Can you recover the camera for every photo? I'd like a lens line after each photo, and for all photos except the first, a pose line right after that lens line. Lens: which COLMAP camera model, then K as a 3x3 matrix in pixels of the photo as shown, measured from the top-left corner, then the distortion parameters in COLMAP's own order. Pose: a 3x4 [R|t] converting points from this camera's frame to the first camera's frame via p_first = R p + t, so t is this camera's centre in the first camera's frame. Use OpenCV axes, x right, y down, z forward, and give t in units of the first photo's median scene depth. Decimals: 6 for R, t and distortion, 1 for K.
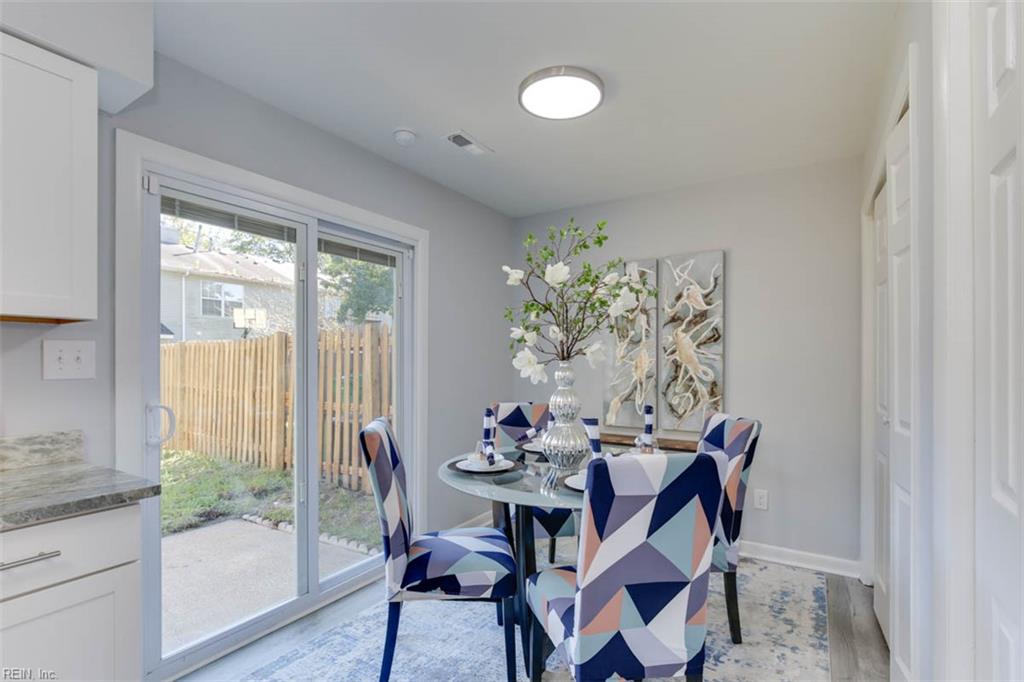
lens RADIAL K [[472.7, 0, 537.6], [0, 472.7, 365.2], [0, 0, 1]] dist [-0.013053, 0.005571]
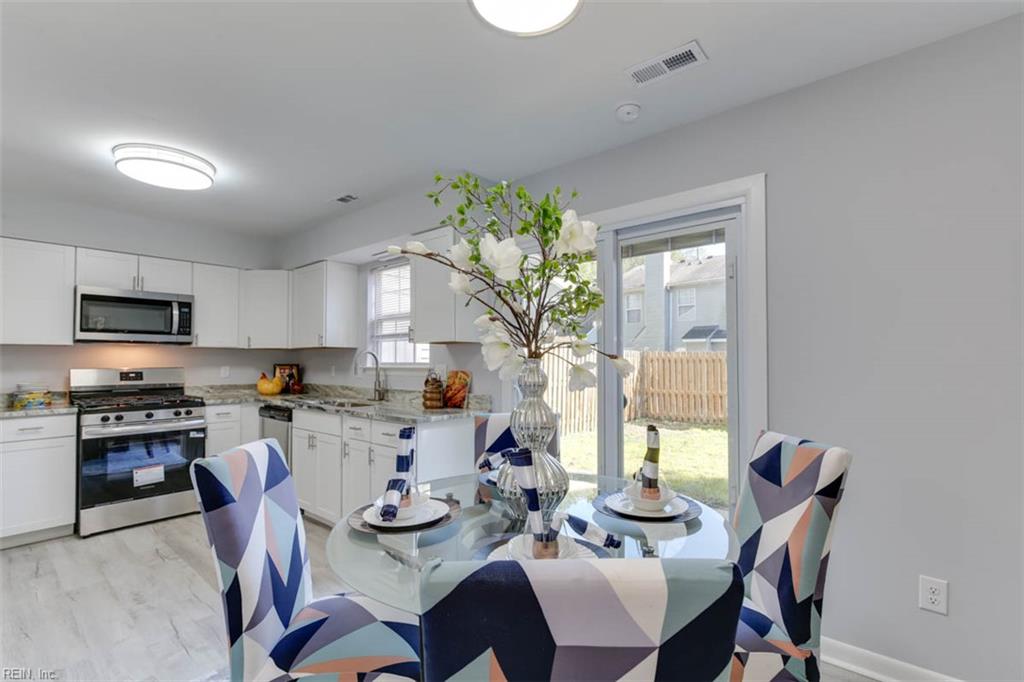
lens RADIAL K [[472.7, 0, 519.2], [0, 472.7, 346.7], [0, 0, 1]] dist [-0.013053, 0.005571]
pose [[-0.175552, -0.026597, -0.984111, 0.796011], [-0.003339, 0.999645, -0.026421, -0.012135], [0.984465, -0.001352, -0.175578, 1.193800]]
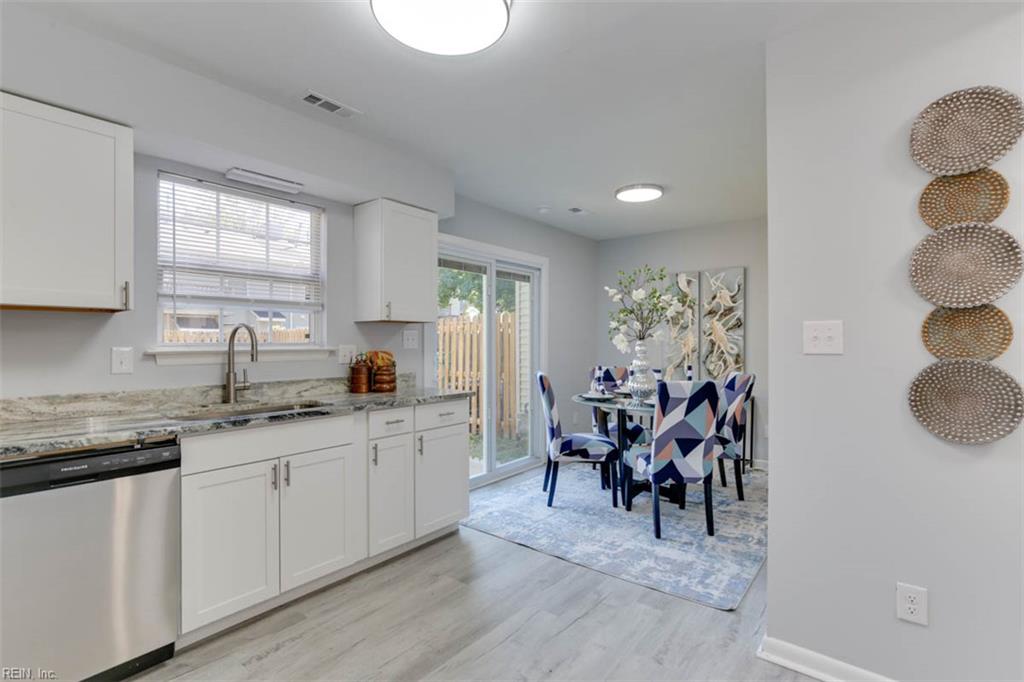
lens RADIAL K [[472.7, 0, 525.1], [0, 472.7, 340.1], [0, 0, 1]] dist [-0.013053, 0.005571]
pose [[0.990756, -0.000079, -0.135653, -0.140521], [-0.001221, 0.999954, -0.009500, 0.008148], [0.135648, 0.009578, 0.990711, -0.868820]]
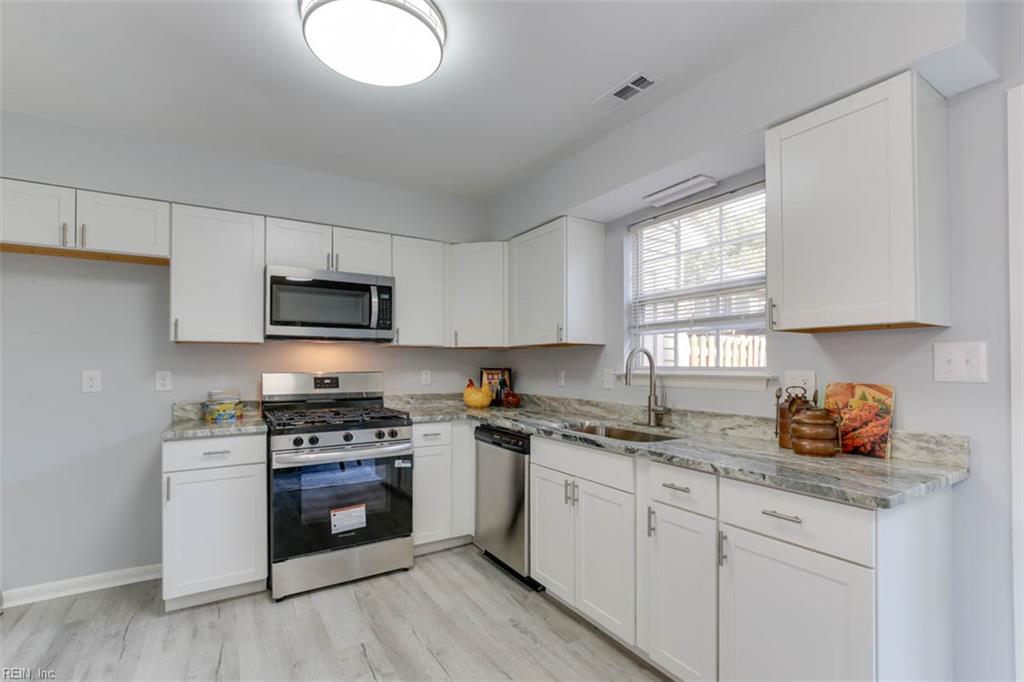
lens RADIAL K [[472.7, 0, 519.1], [0, 472.7, 357.2], [0, 0, 1]] dist [-0.013053, 0.005571]
pose [[-0.456410, -0.011296, -0.889698, 0.226439], [-0.004688, 0.999936, -0.010290, -0.005937], [0.889757, -0.000526, -0.456434, 0.511666]]
